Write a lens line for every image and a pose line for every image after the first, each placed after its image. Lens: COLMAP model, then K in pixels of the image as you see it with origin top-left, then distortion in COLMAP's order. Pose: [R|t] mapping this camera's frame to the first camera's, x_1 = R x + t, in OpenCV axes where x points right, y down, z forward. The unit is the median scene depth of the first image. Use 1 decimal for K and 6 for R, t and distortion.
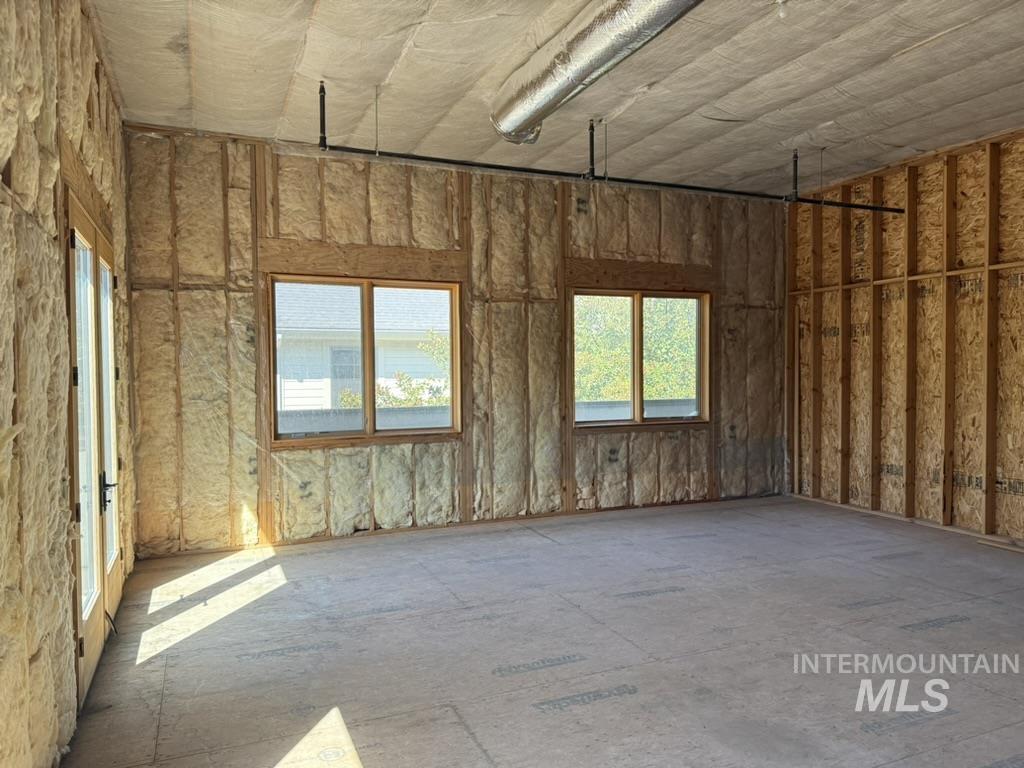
lens RADIAL K [[711.6, 0, 517.3], [0, 711.6, 387.1], [0, 0, 1]] dist [0.080083, -0.101881]
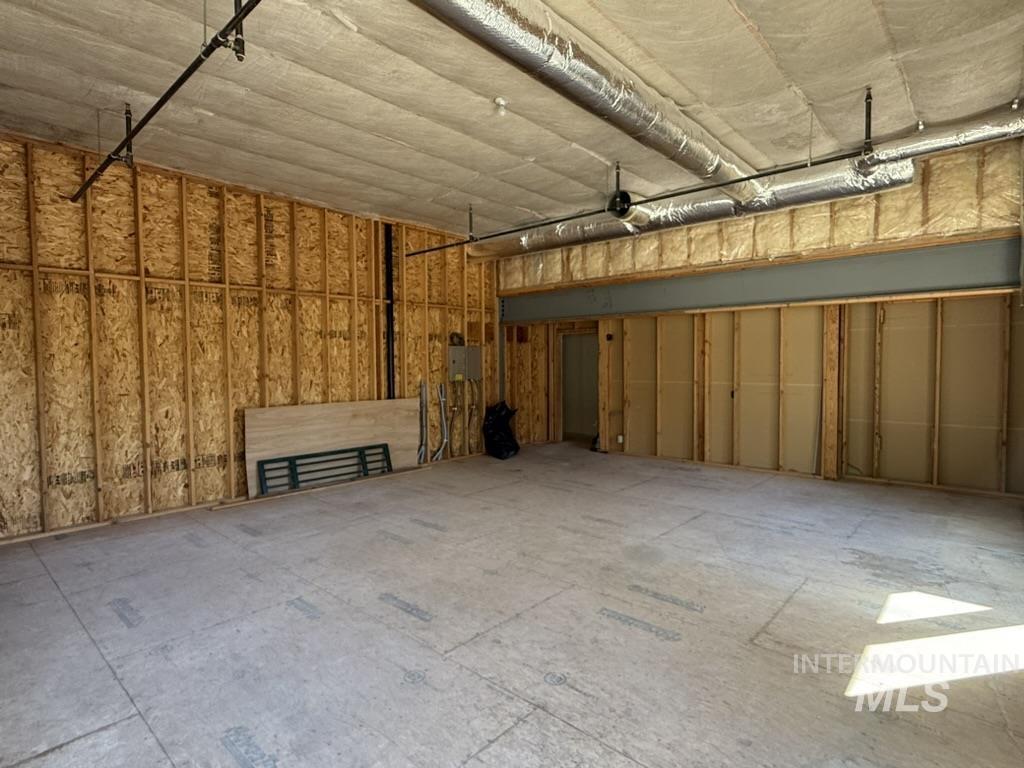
lens RADIAL K [[543.6, 0, 505.1], [0, 543.6, 381.8], [0, 0, 1]] dist [-0.005645, 0.000909]
pose [[-0.407684, -0.022315, 0.912850, -0.367968], [0.037864, 0.998428, 0.041317, -0.018007], [-0.912338, 0.051408, -0.406198, 0.861774]]
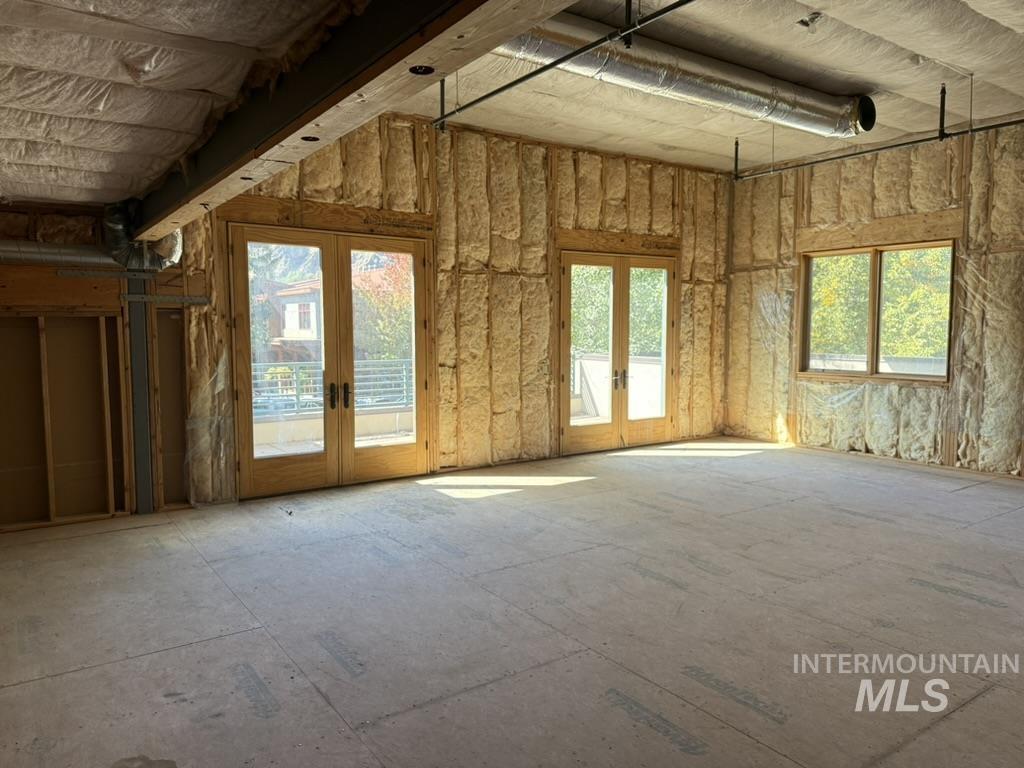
lens RADIAL K [[711.6, 0, 516.5], [0, 711.6, 379.1], [0, 0, 1]] dist [0.080083, -0.101881]
pose [[0.203188, 0.080580, -0.975819, 0.891320], [-0.028949, 0.996667, 0.076273, -0.003568], [0.978712, 0.012751, 0.204843, 0.160098]]
